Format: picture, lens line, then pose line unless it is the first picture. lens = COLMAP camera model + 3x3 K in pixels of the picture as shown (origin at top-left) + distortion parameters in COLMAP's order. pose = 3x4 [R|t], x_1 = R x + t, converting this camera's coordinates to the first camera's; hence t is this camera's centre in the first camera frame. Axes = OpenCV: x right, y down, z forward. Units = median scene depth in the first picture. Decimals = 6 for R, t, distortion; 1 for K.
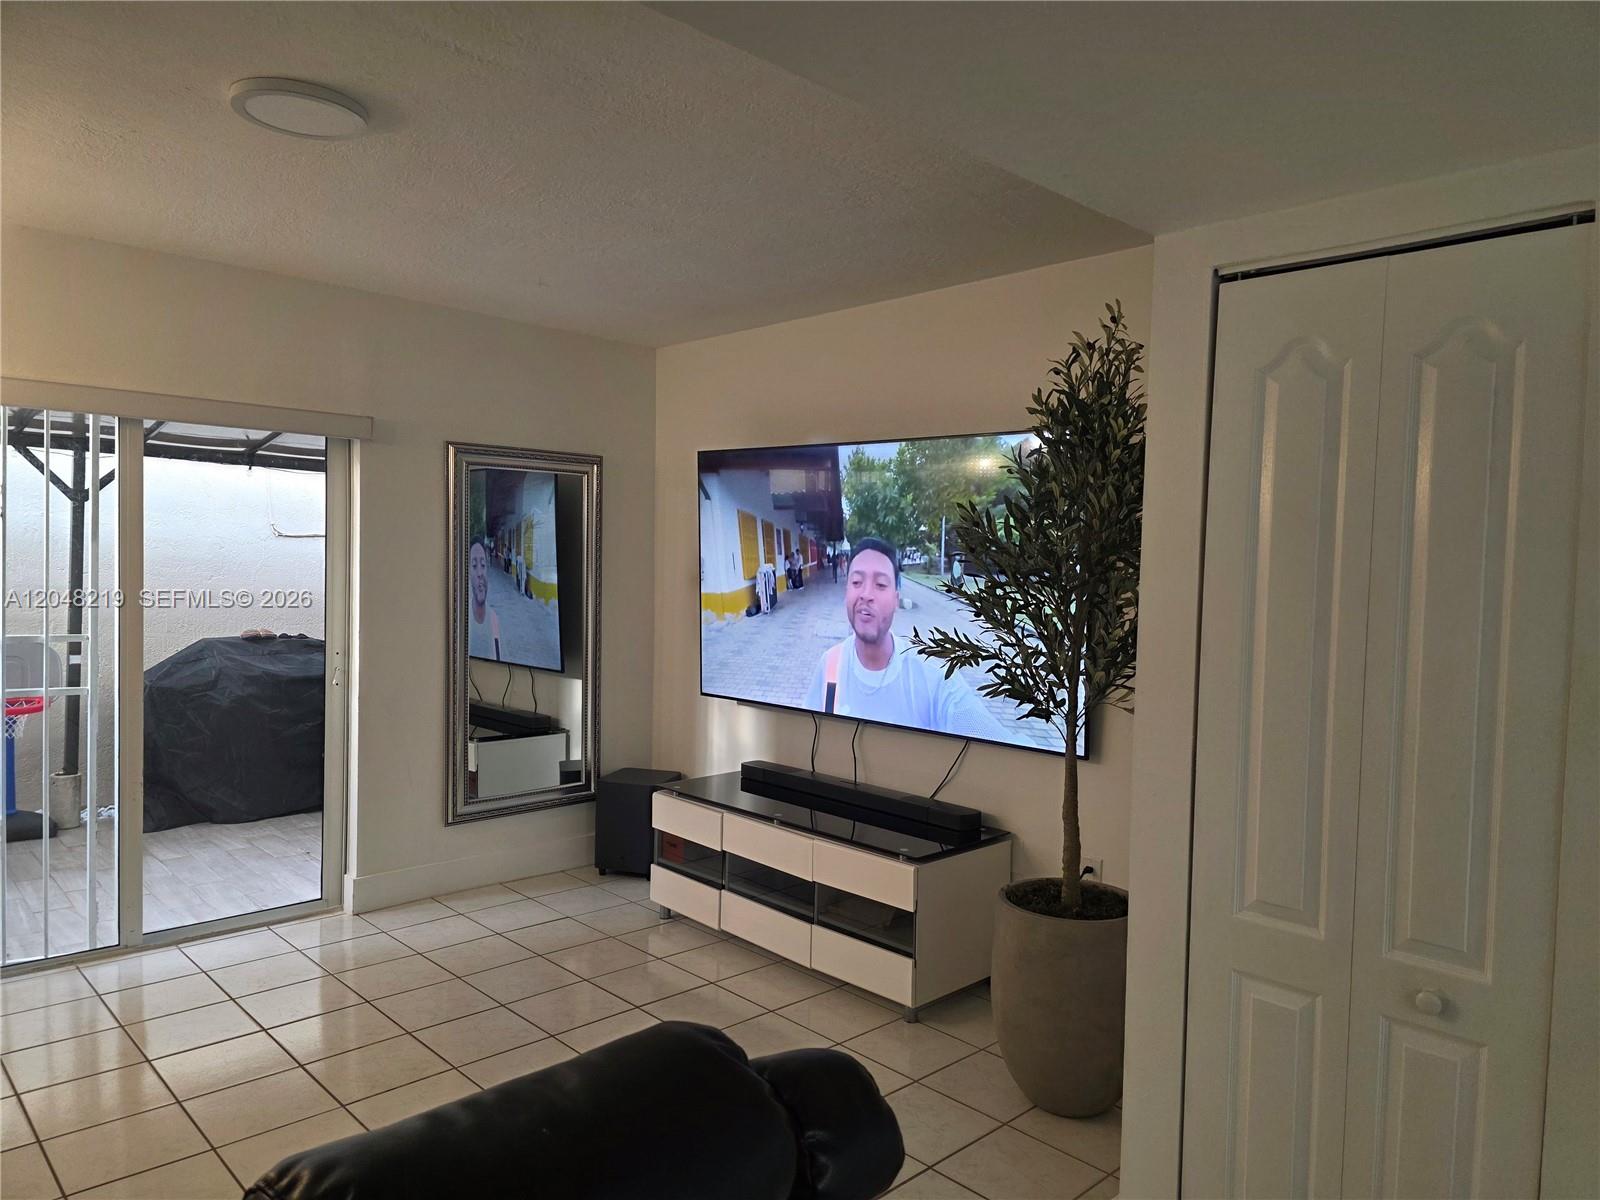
lens RADIAL K [[1071.3, 0, 825.0], [0, 1071.3, 600.3], [0, 0, 1]] dist [0.078789, -0.082897]
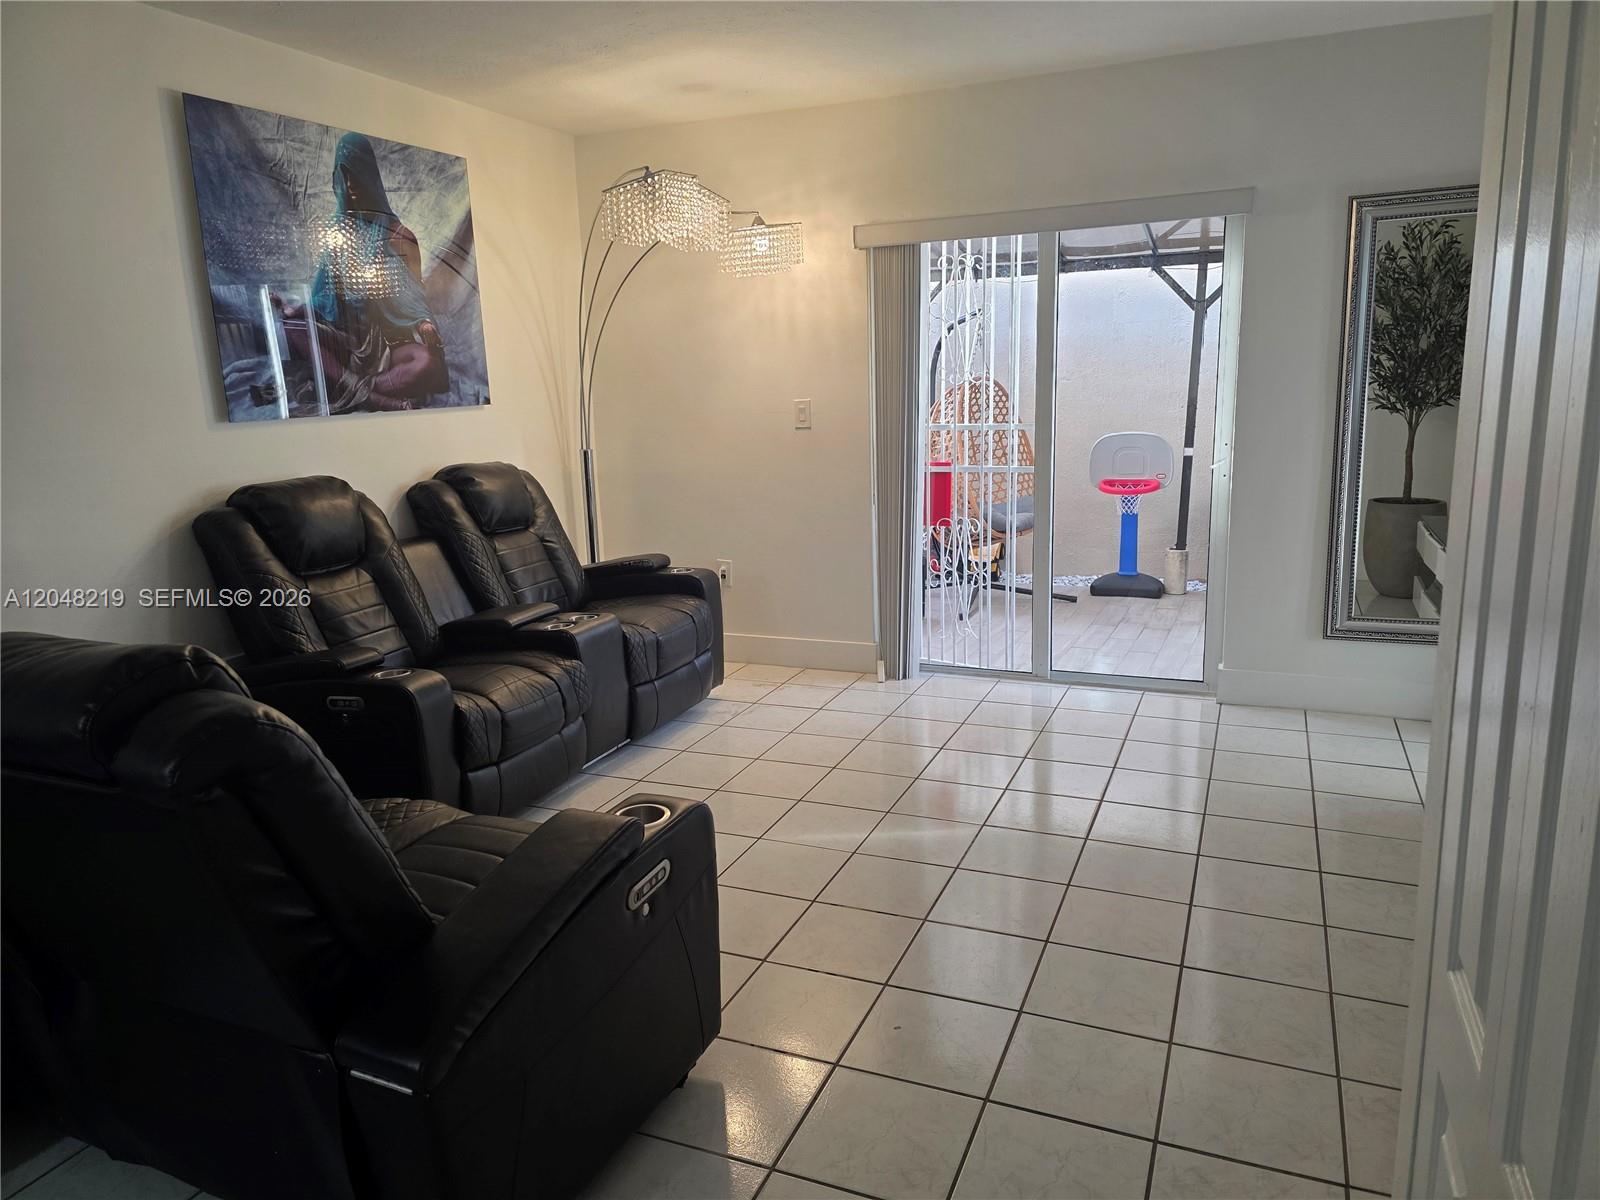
lens RADIAL K [[1071.3, 0, 814.8], [0, 1071.3, 597.6], [0, 0, 1]] dist [0.078789, -0.082897]
pose [[0.387380, 0.149267, -0.909756, 0.325102], [0.007240, 0.986283, 0.164906, 0.021093], [0.921892, -0.070468, 0.380985, 0.265431]]
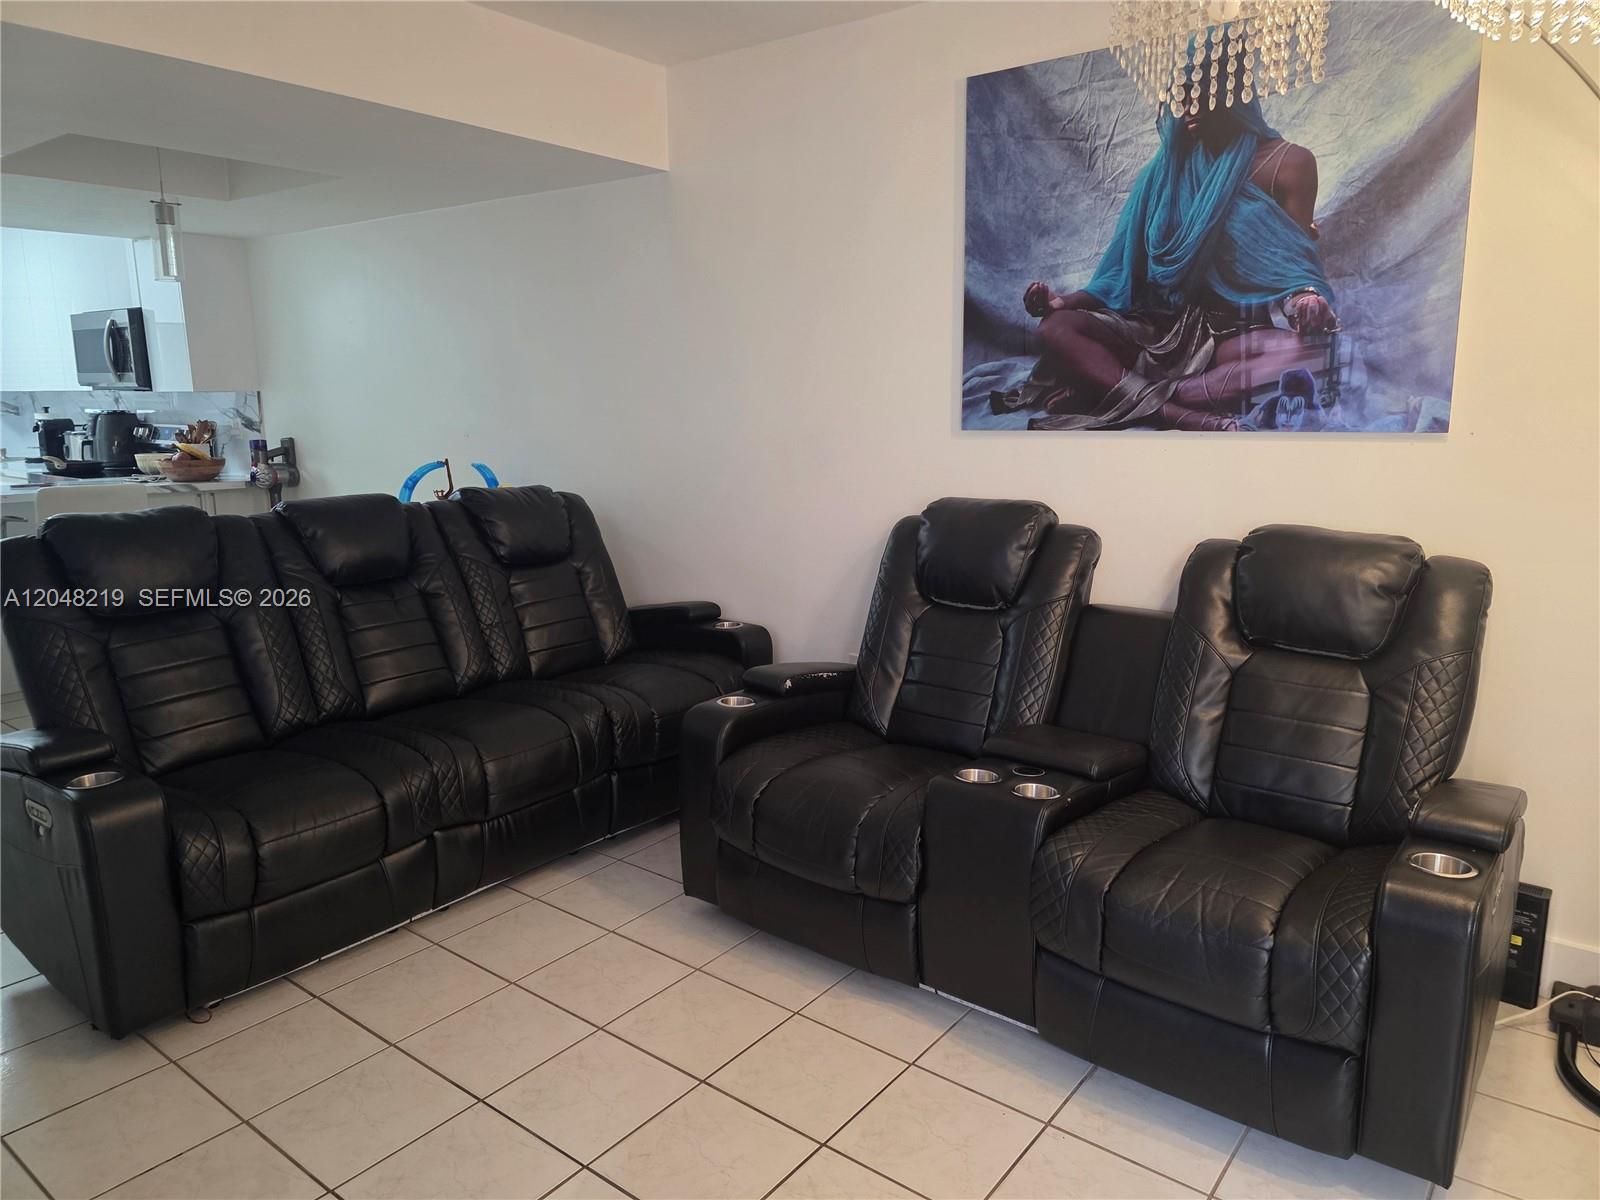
lens RADIAL K [[1071.3, 0, 838.2], [0, 1071.3, 583.0], [0, 0, 1]] dist [0.078789, -0.082897]
pose [[-0.987727, 0.003864, -0.156142, -0.369434], [-0.029858, 0.976585, 0.213048, -0.027836], [0.153309, 0.215095, -0.964485, 0.896718]]
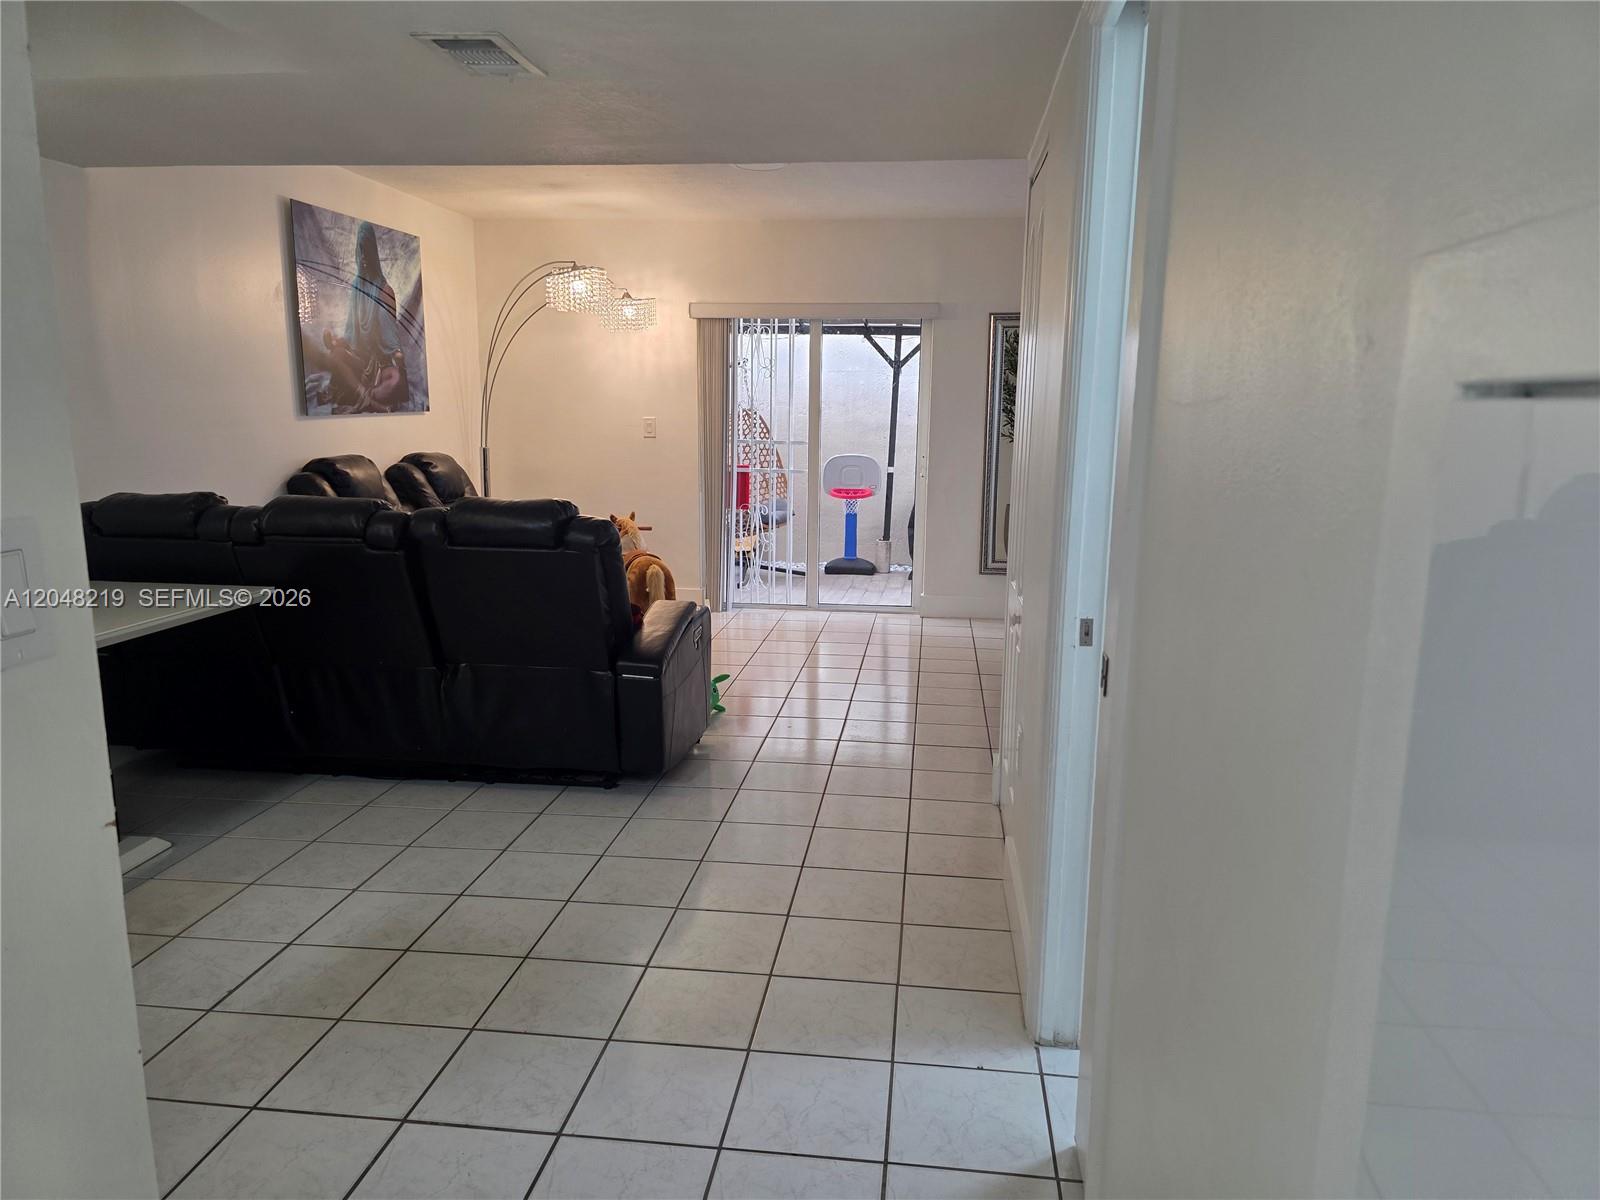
lens RADIAL K [[1071.3, 0, 806.6], [0, 1071.3, 601.8], [0, 0, 1]] dist [0.078789, -0.082897]
pose [[0.624027, 0.122758, -0.771700, 0.686854], [-0.024698, 0.990188, 0.137543, 0.047114], [0.781012, -0.066771, 0.620936, -0.132235]]
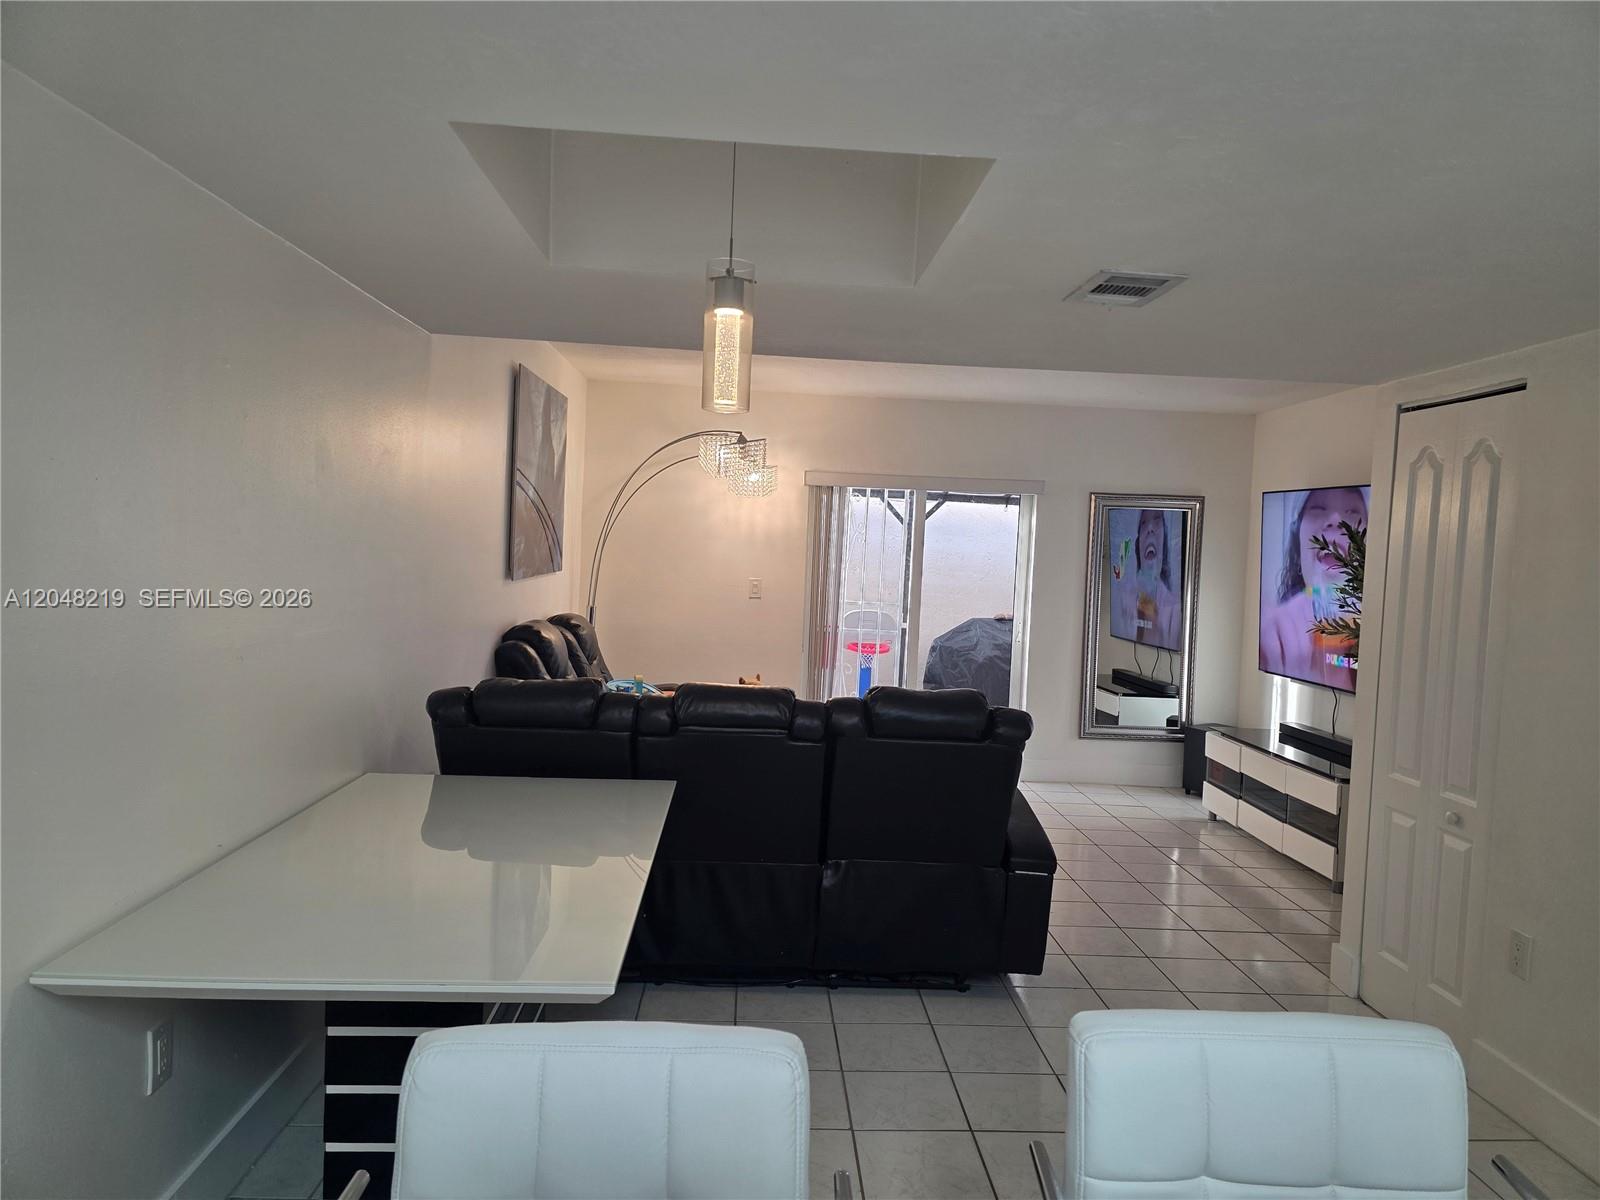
lens RADIAL K [[1071.3, 0, 804.7], [0, 1071.3, 588.1], [0, 0, 1]] dist [0.078789, -0.082897]
pose [[0.748018, 0.033145, -0.662851, 0.384967], [-0.049981, 0.998729, -0.006463, 0.022675], [0.661794, 0.037964, 0.748724, -0.440524]]
